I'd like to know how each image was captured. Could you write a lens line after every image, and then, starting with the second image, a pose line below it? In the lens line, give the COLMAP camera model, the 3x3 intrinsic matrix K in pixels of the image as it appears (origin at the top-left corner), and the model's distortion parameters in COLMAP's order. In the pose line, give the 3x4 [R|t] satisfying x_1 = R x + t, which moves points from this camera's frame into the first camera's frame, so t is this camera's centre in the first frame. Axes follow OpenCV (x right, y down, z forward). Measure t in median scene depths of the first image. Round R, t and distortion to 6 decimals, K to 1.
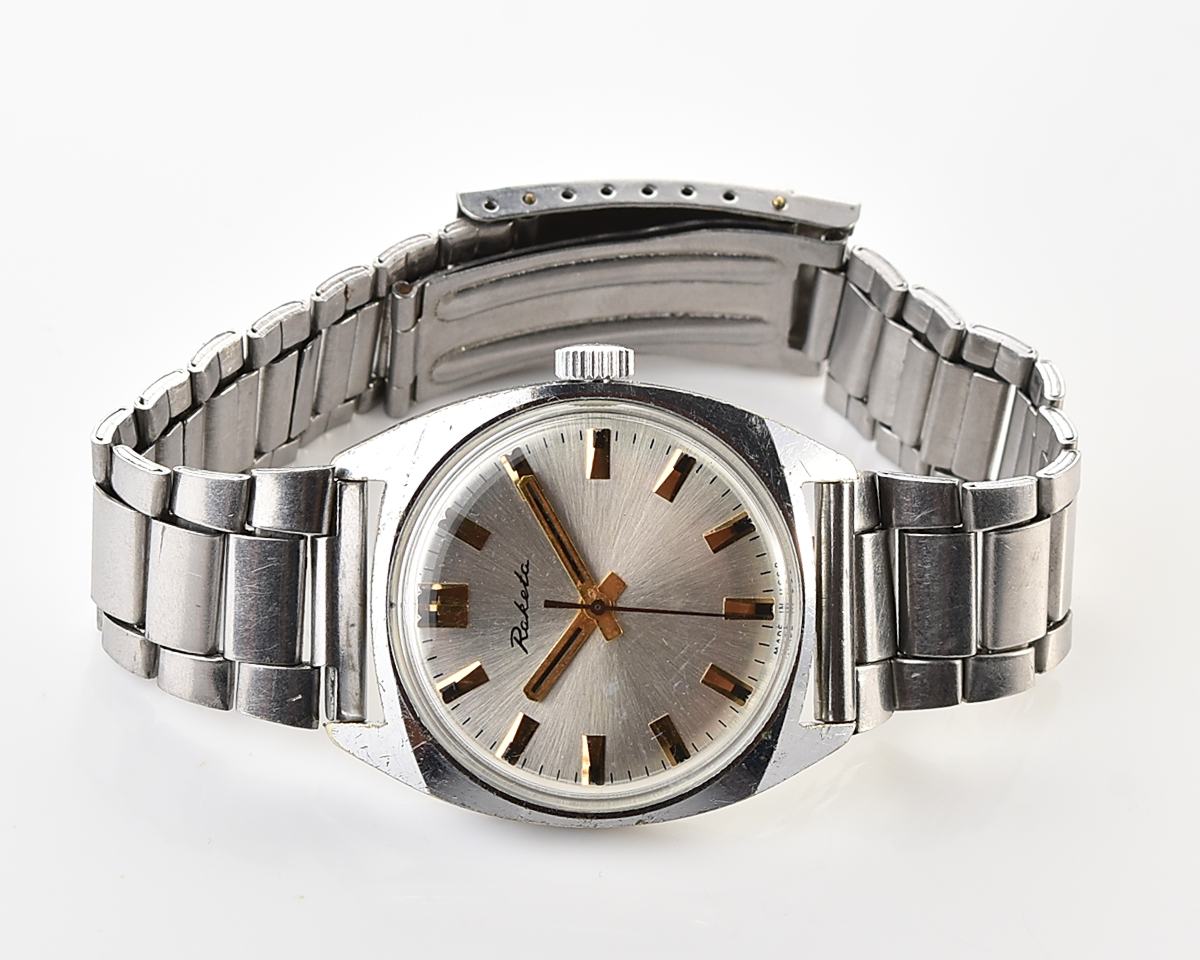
lens RADIAL K [[3306.1, 0, 600.0], [0, 3306.1, 480.0], [0, 0, 1]] dist [-0.020855, 0.041247]
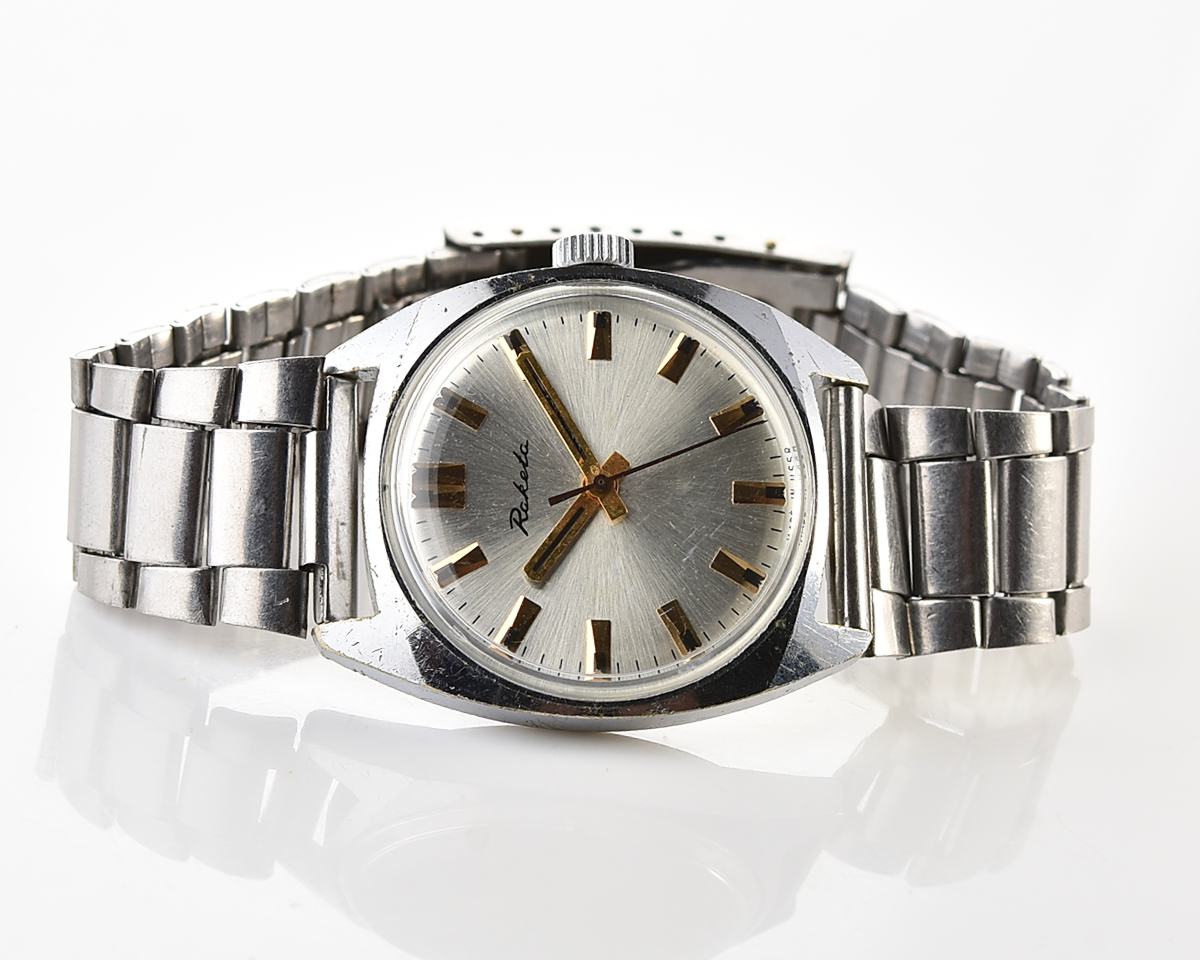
lens RADIAL K [[3306.1, 0, 600.0], [0, 3306.1, 480.0], [0, 0, 1]] dist [-0.020855, 0.041247]
pose [[0.999848, -0.011210, 0.013337, -0.013484], [0.013479, 0.982736, -0.184523, 0.210043], [-0.011039, 0.184675, 0.982738, 0.061399]]
